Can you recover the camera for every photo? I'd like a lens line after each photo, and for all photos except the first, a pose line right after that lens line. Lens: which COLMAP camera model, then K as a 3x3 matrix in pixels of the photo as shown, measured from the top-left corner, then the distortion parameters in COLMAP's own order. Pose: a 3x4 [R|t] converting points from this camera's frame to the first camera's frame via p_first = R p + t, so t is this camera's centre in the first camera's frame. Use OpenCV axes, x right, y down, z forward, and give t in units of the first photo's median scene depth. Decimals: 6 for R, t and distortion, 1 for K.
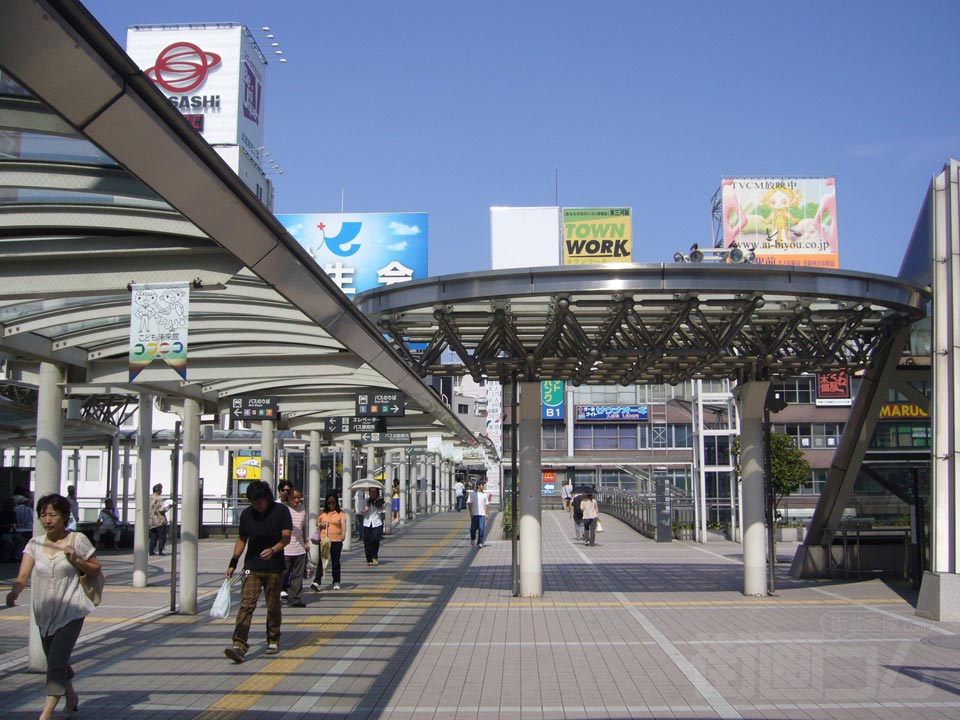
lens RADIAL K [[1029.7, 0, 479.9], [0, 1029.7, 360.6], [0, 0, 1]] dist [-0.043086, 0.000000]
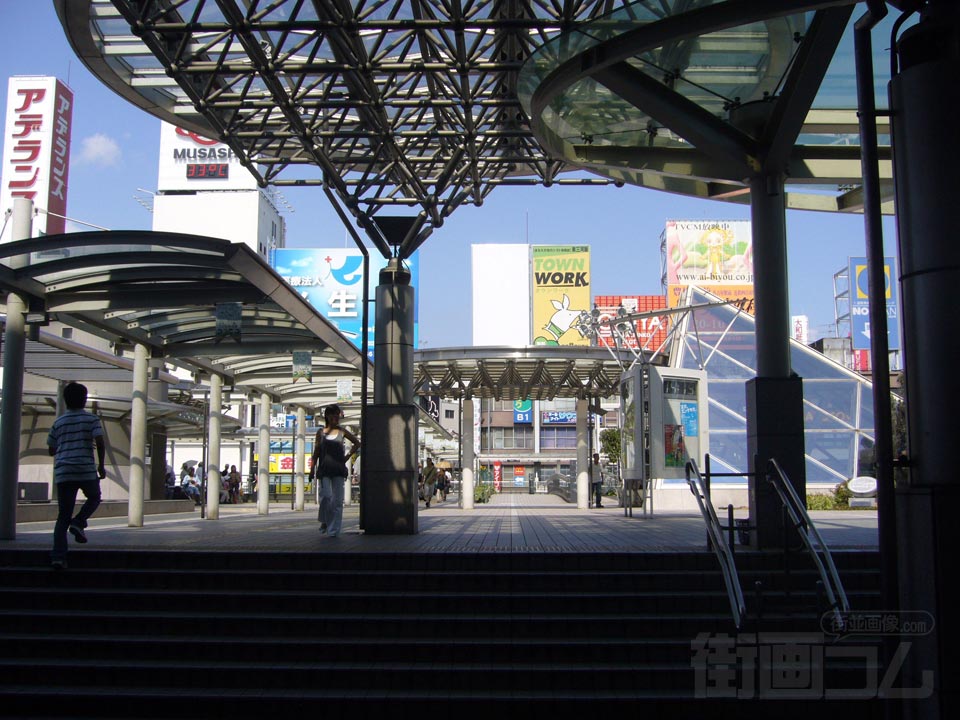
lens RADIAL K [[1029.7, 0, 495.2], [0, 1029.7, 376.1], [0, 0, 1]] dist [-0.043086, 0.000000]
pose [[0.999729, 0.003220, 0.023053, 0.010826], [-0.003447, 0.999946, 0.009823, -0.008705], [-0.023020, -0.009900, 0.999686, -0.189564]]
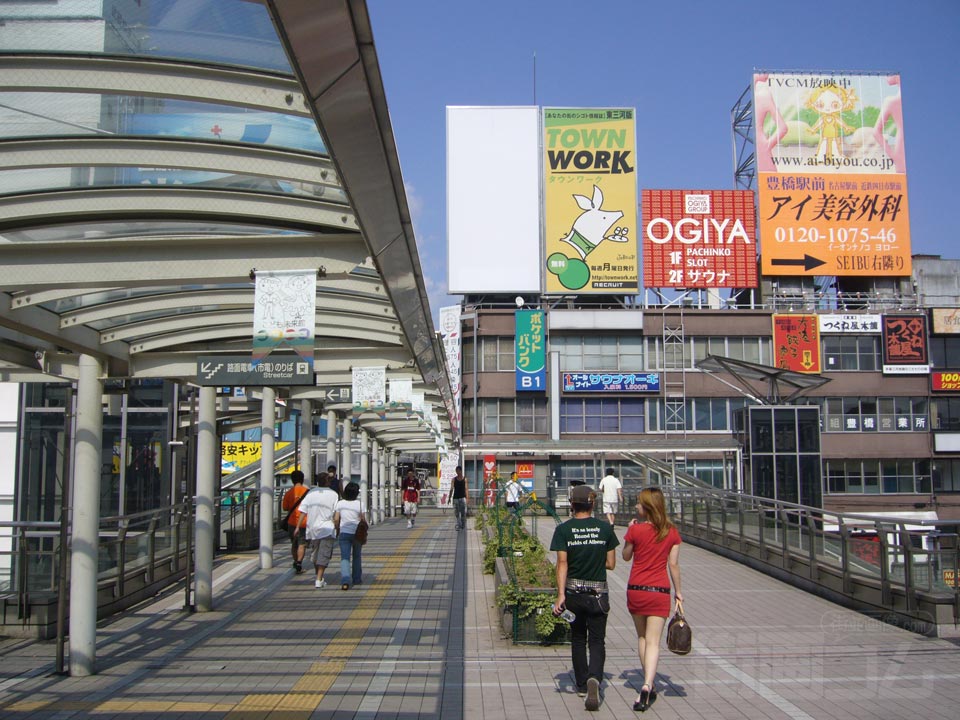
lens RADIAL K [[1029.7, 0, 466.3], [0, 1029.7, 339.7], [0, 0, 1]] dist [-0.043086, 0.000000]
pose [[0.999290, 0.004183, 0.037449, -0.001989], [-0.003533, 0.999842, -0.017411, 0.032490], [-0.037516, 0.017267, 0.999147, 0.263897]]
